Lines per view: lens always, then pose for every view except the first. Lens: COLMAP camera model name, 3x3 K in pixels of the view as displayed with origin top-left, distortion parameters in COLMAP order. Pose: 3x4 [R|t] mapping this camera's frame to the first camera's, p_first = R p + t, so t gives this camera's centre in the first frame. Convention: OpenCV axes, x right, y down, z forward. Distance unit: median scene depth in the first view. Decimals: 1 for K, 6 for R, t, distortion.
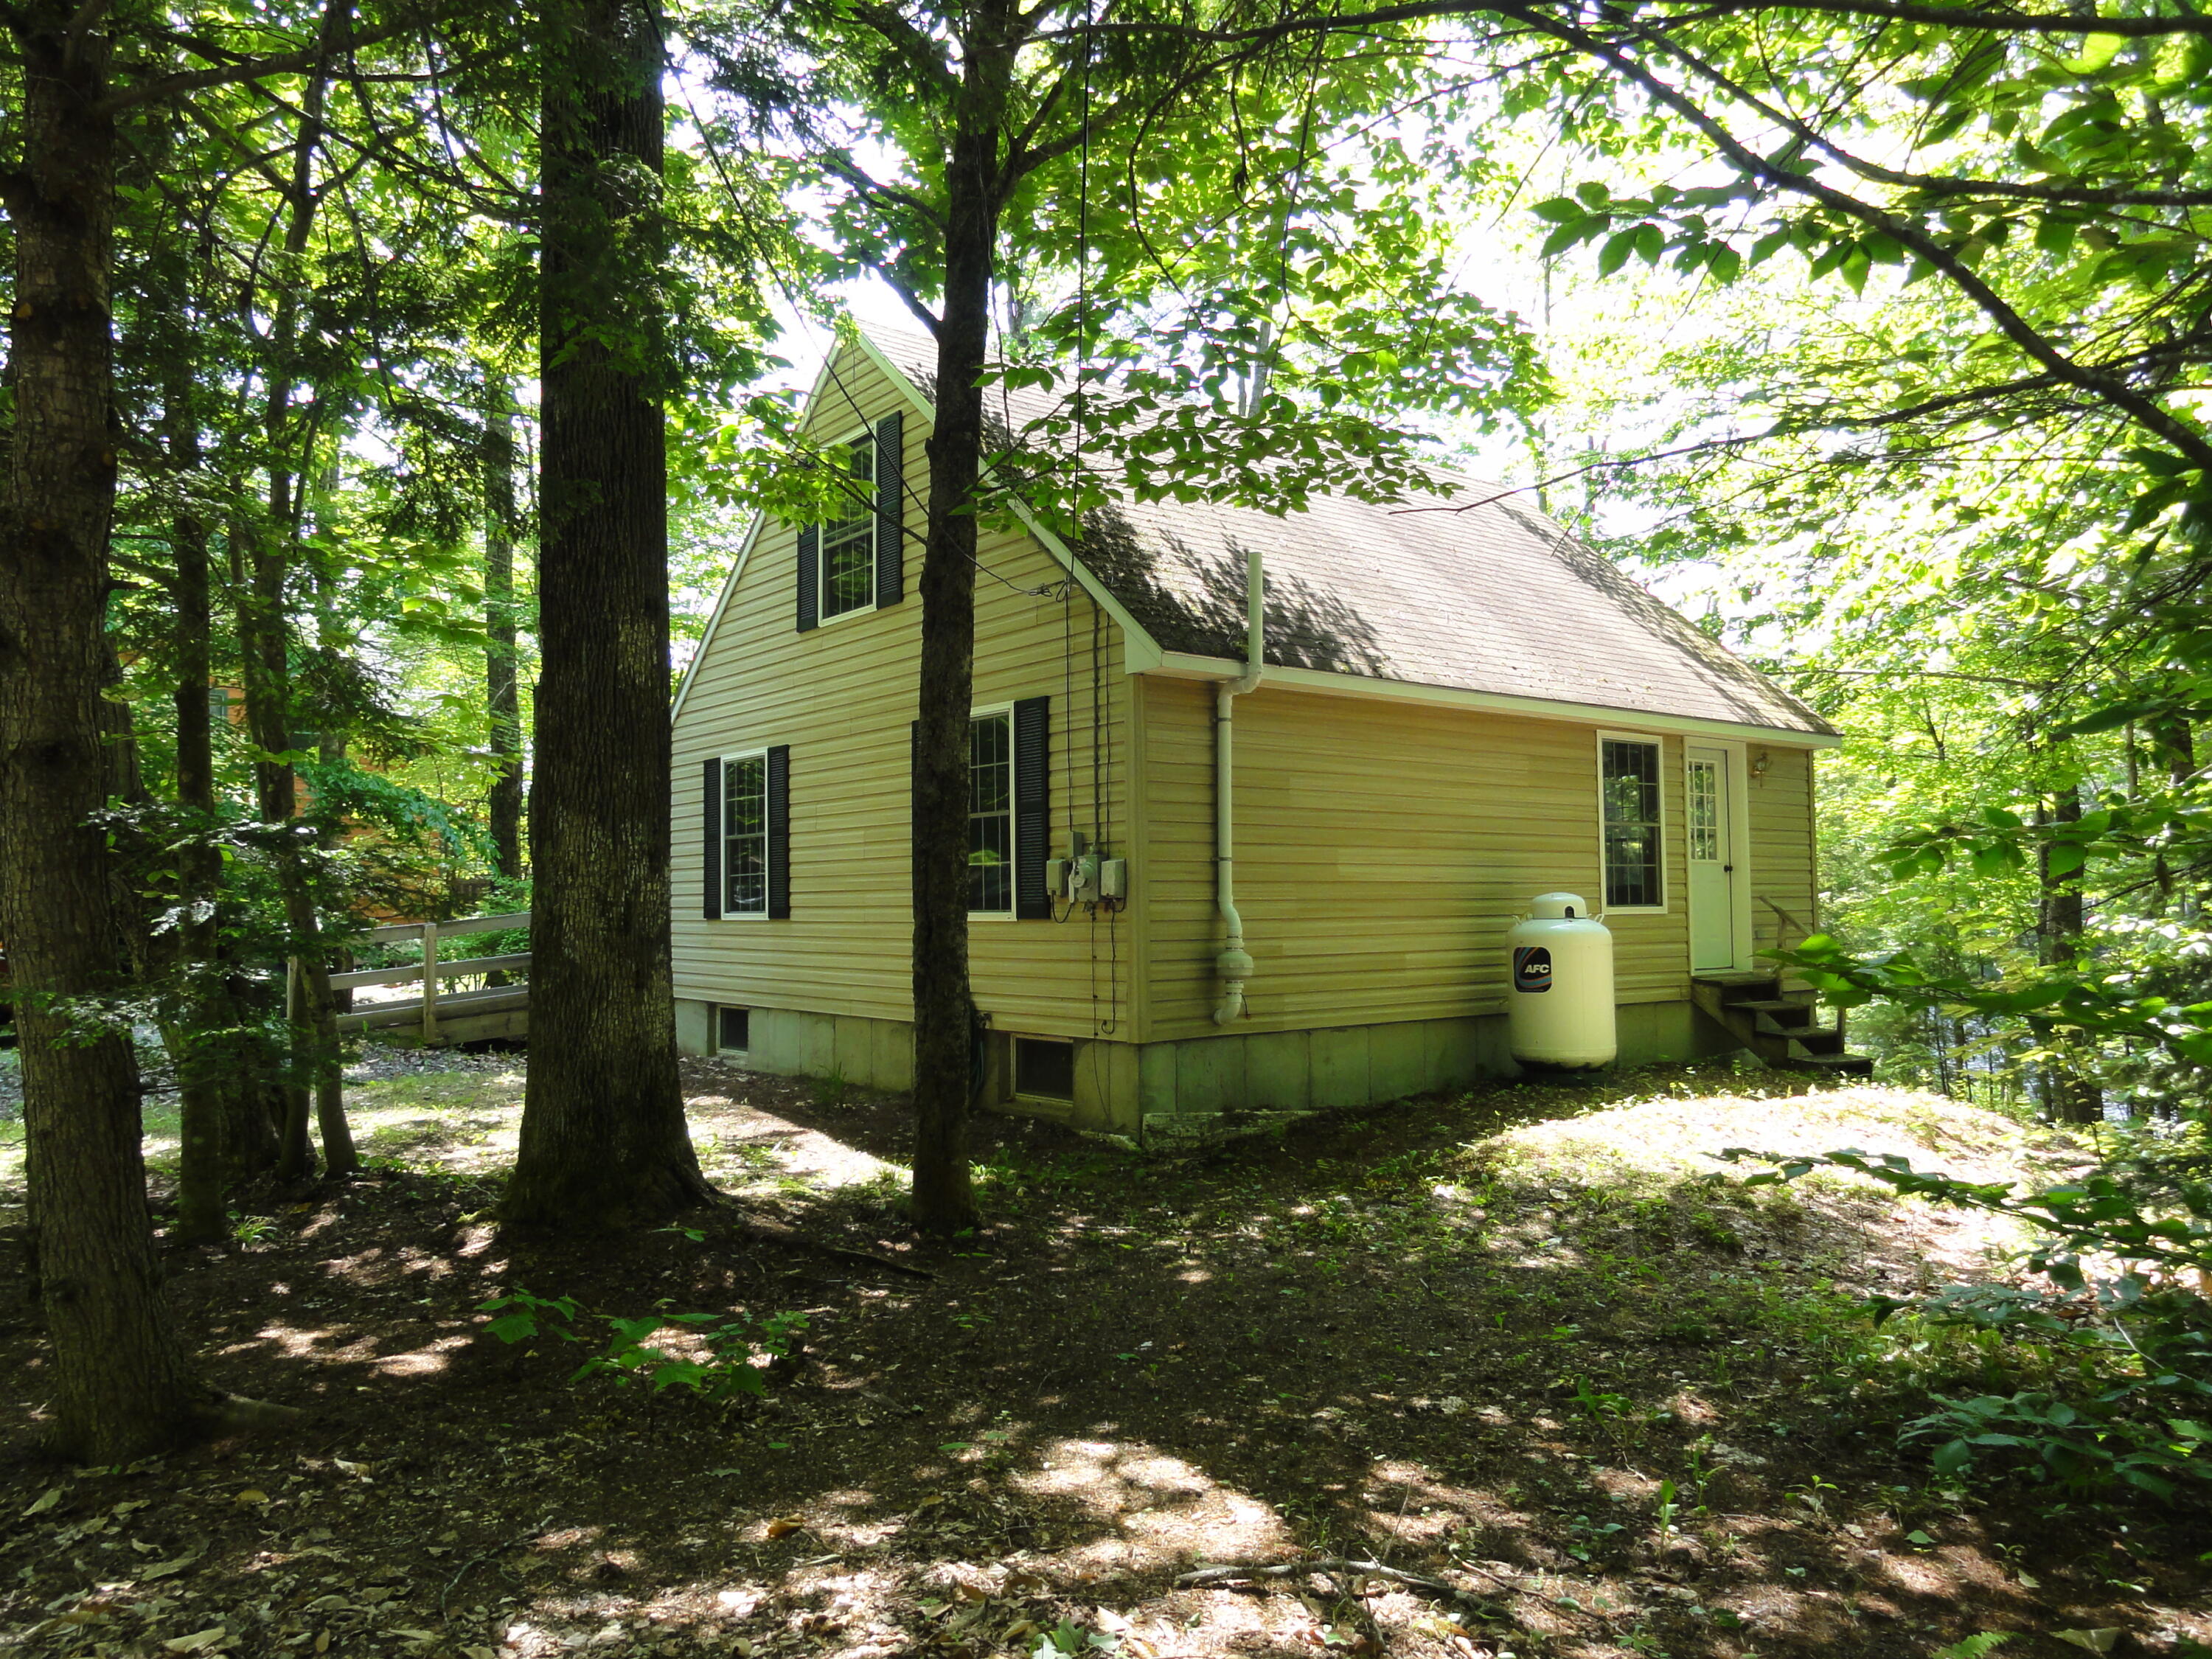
lens RADIAL K [[1582.3, 0, 1106.0], [0, 1582.3, 829.5], [0, 0, 1]] dist [-0.001777, 0.005486]
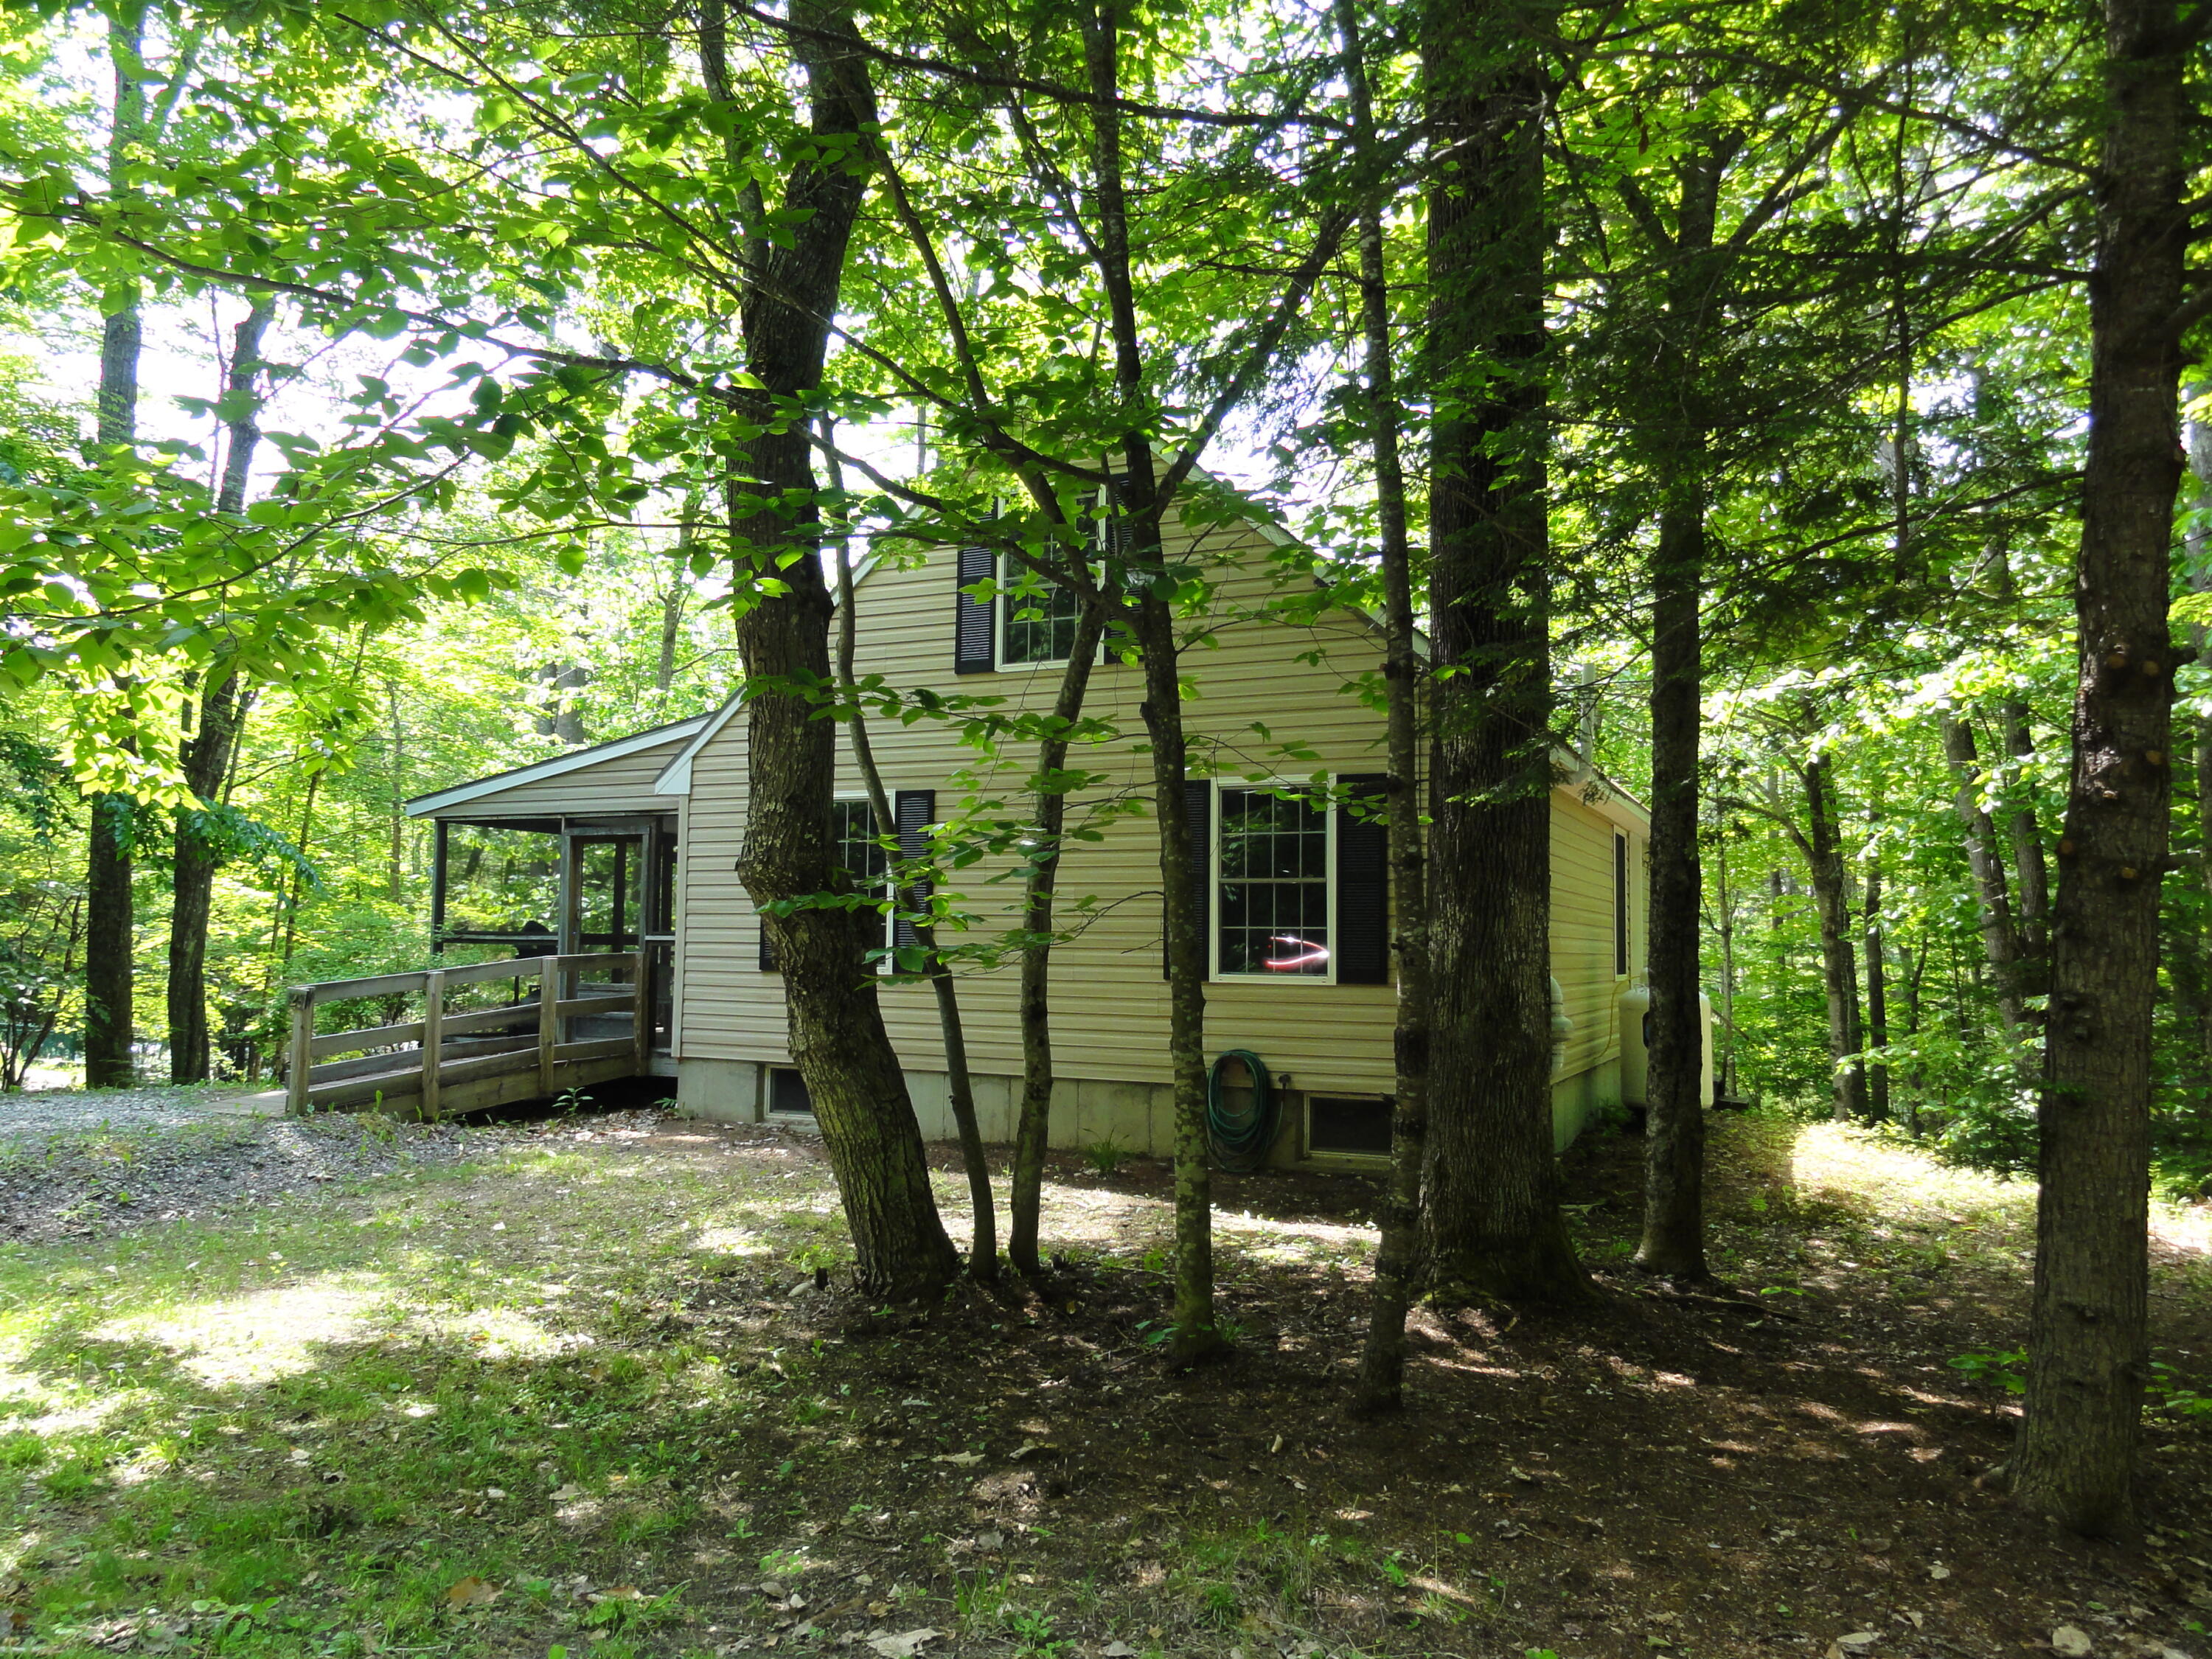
lens RADIAL K [[1582.3, 0, 1106.0], [0, 1582.3, 829.5], [0, 0, 1]] dist [-0.001777, 0.005486]
pose [[0.897058, 0.051855, 0.438860, -0.697743], [-0.042178, 0.998605, -0.031779, -0.005726], [-0.439896, 0.009998, 0.897993, 0.132081]]
